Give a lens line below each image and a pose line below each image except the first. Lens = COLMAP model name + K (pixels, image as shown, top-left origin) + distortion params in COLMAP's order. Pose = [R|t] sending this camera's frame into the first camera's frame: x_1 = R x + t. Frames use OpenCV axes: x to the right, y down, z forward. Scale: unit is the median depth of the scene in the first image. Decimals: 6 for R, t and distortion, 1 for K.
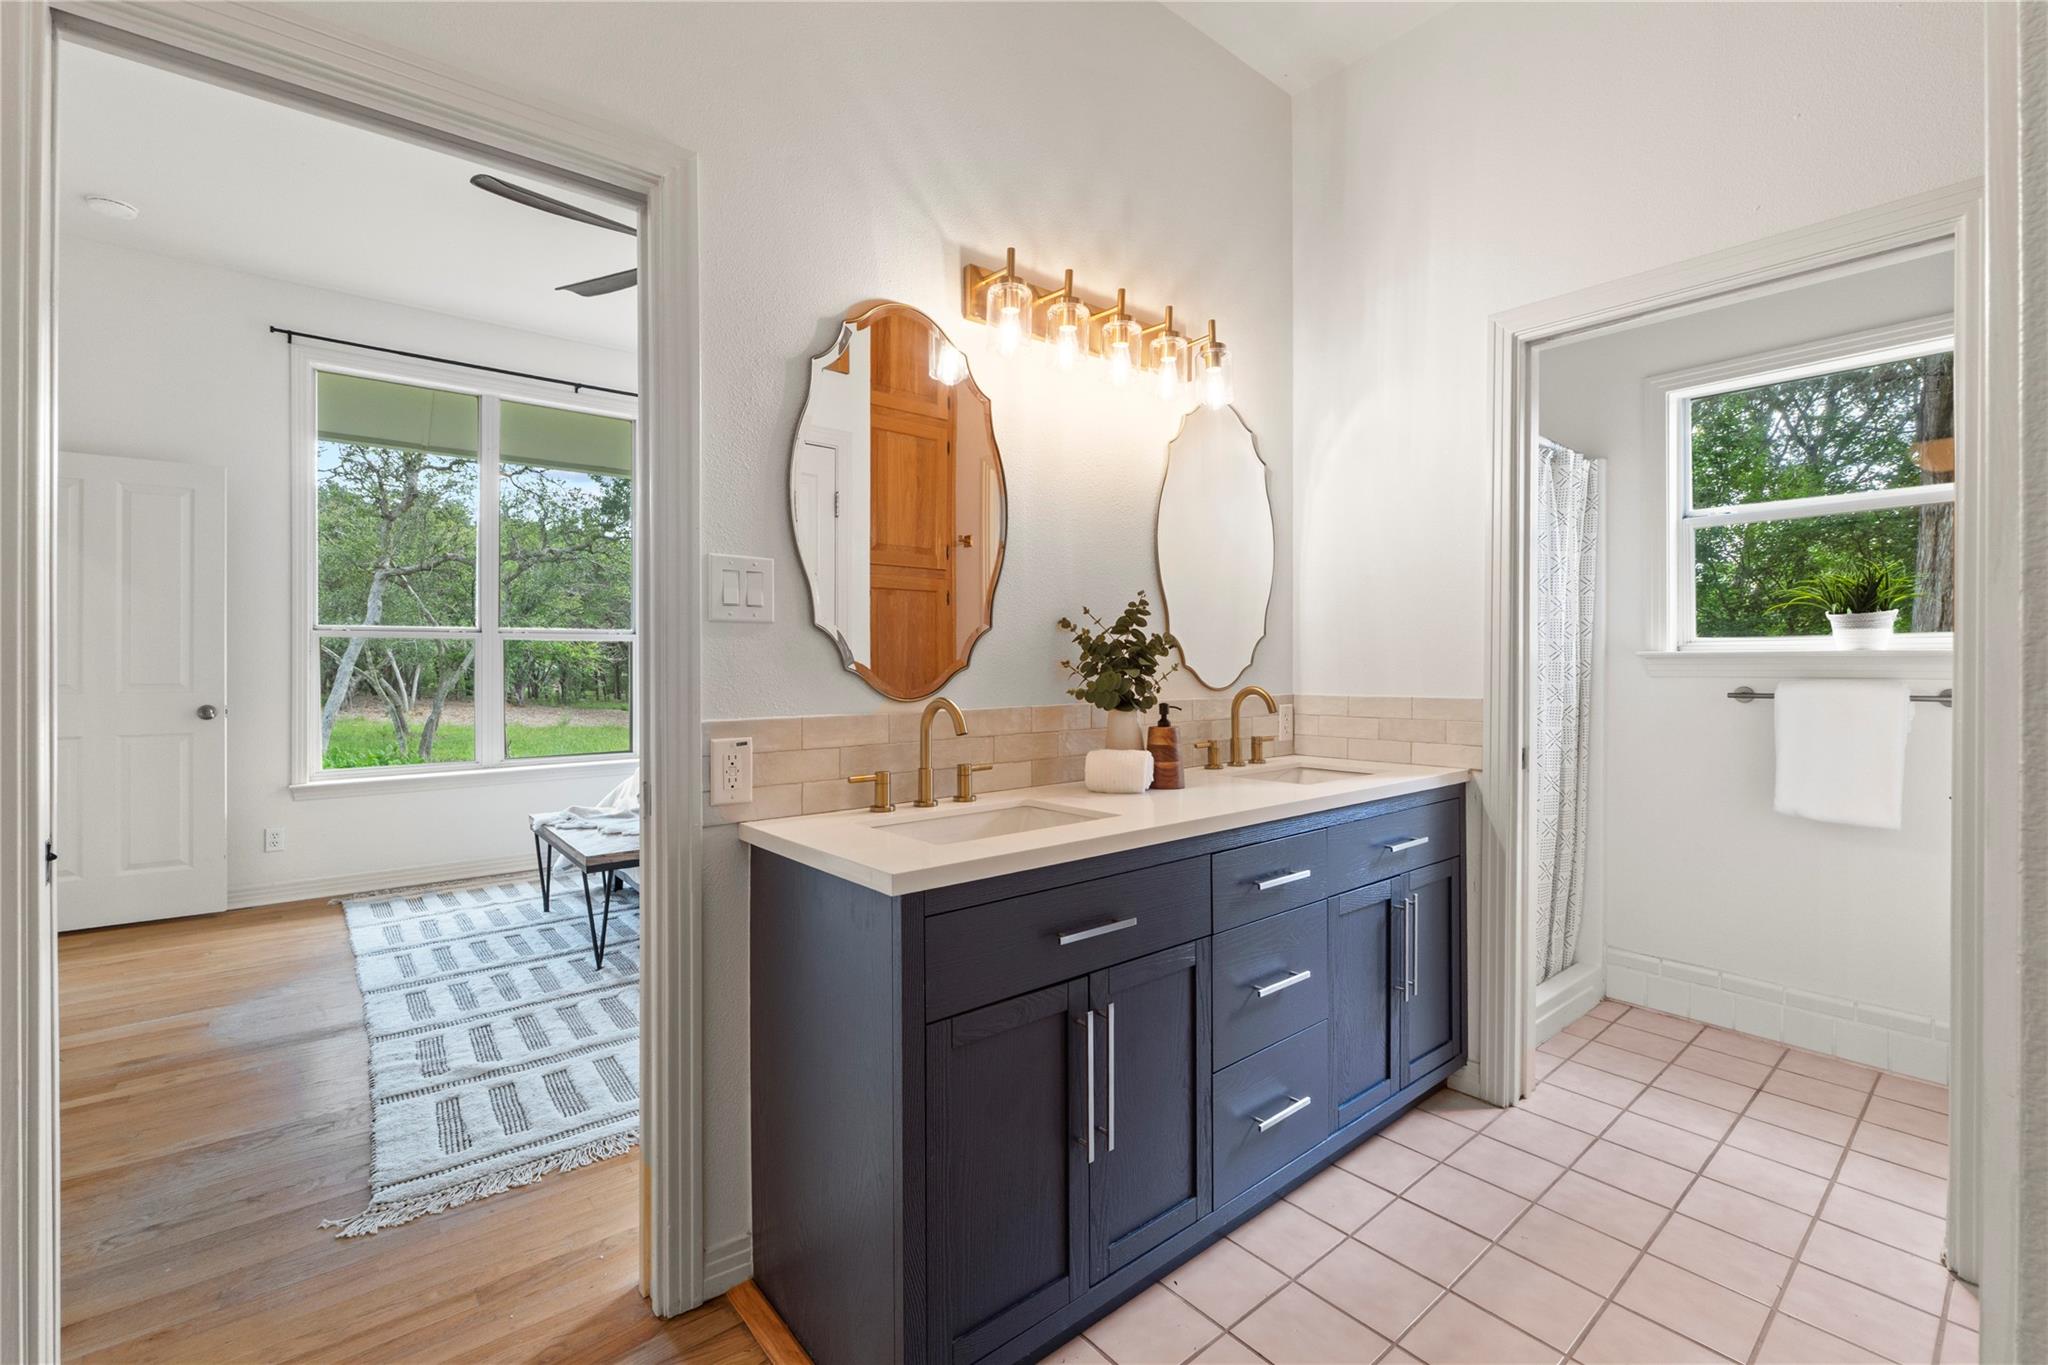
lens RADIAL K [[869.9, 0, 1026.7], [0, 869.9, 655.3], [0, 0, 1]] dist [-0.001431, -0.000148]
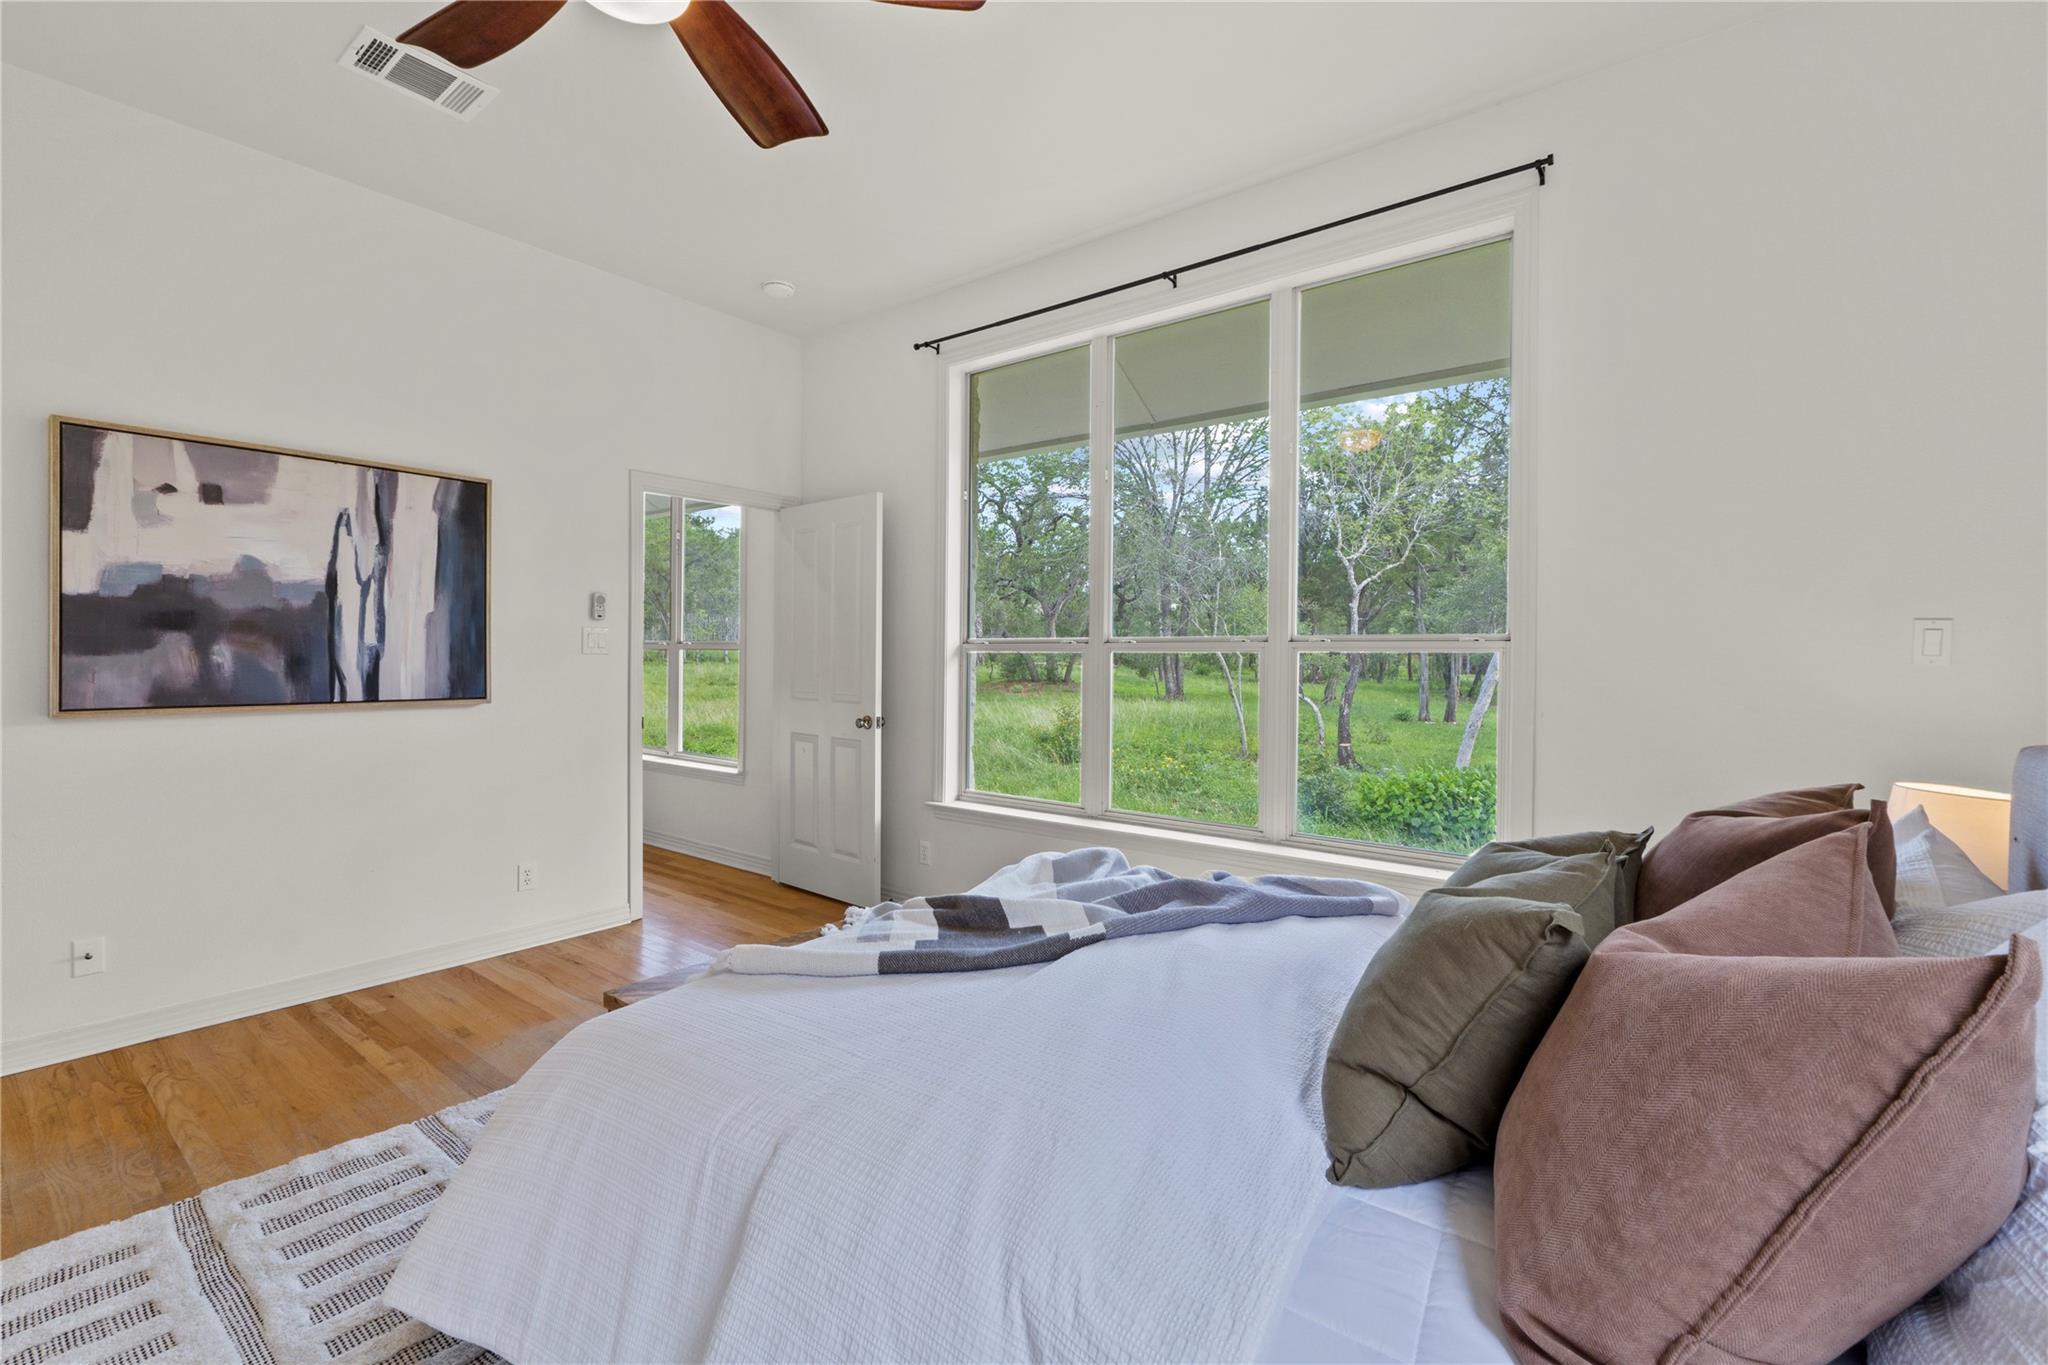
lens RADIAL K [[892.6, 0, 1024.2], [0, 892.6, 653.8], [0, 0, 1]] dist [-0.002025, -0.000511]
pose [[0.212307, 0.000978, -0.977203, 0.173618], [-0.001147, 0.999999, 0.000752, -0.019927], [0.977202, 0.000961, 0.212308, 0.907354]]
